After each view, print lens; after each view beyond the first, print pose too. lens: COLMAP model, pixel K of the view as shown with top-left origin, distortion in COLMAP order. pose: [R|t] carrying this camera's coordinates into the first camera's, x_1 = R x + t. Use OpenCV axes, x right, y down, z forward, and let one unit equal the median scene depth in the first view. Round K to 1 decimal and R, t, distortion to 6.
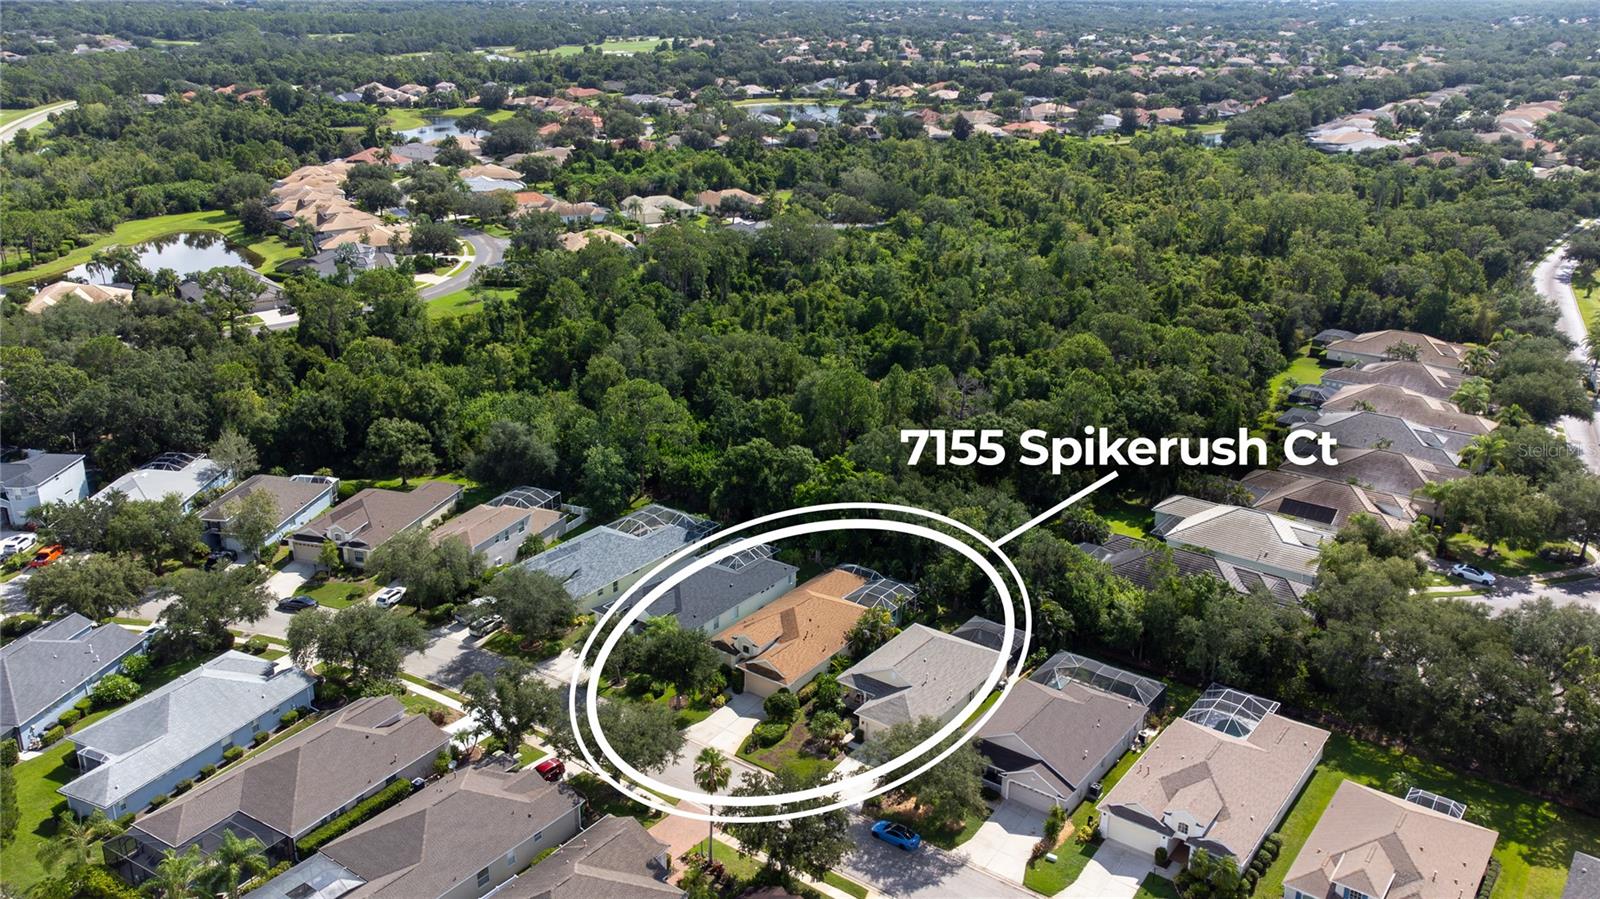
lens RADIAL K [[1225.9, 0, 800.0], [0, 1225.9, 449.5], [0, 0, 1]] dist [0.060777, 0.003584]
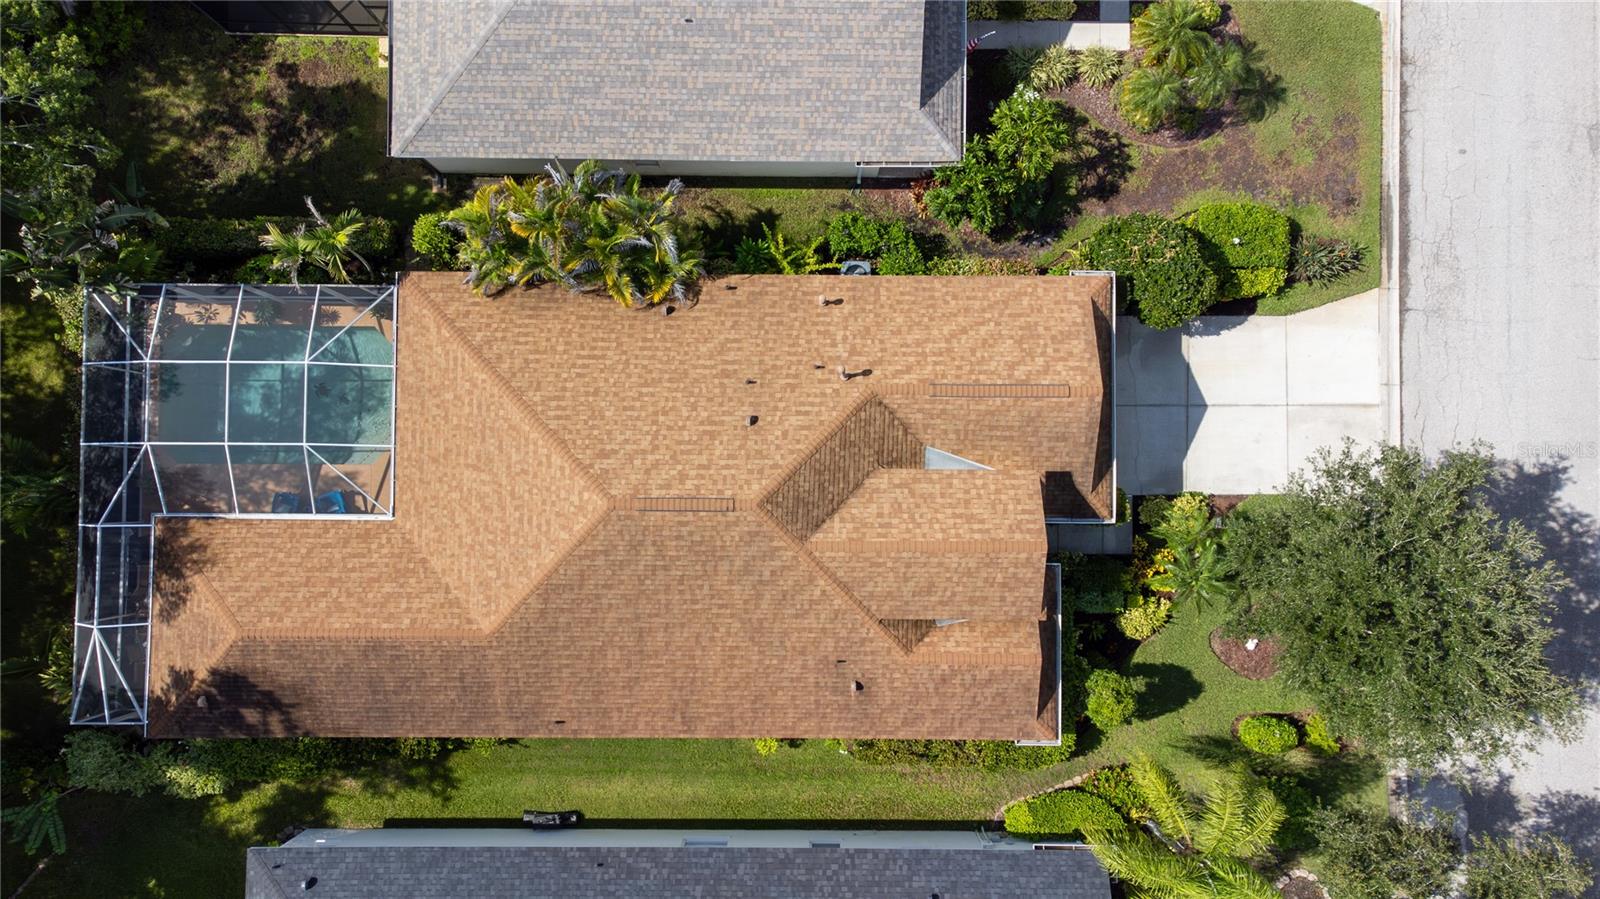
lens RADIAL K [[1225.9, 0, 800.0], [0, 1225.9, 449.5], [0, 0, 1]] dist [0.060777, 0.003584]
pose [[-0.589552, -0.807515, 0.018657, -0.006245], [0.263614, -0.170523, 0.949437, -0.084560], [-0.763503, 0.564661, 0.313404, 0.963525]]
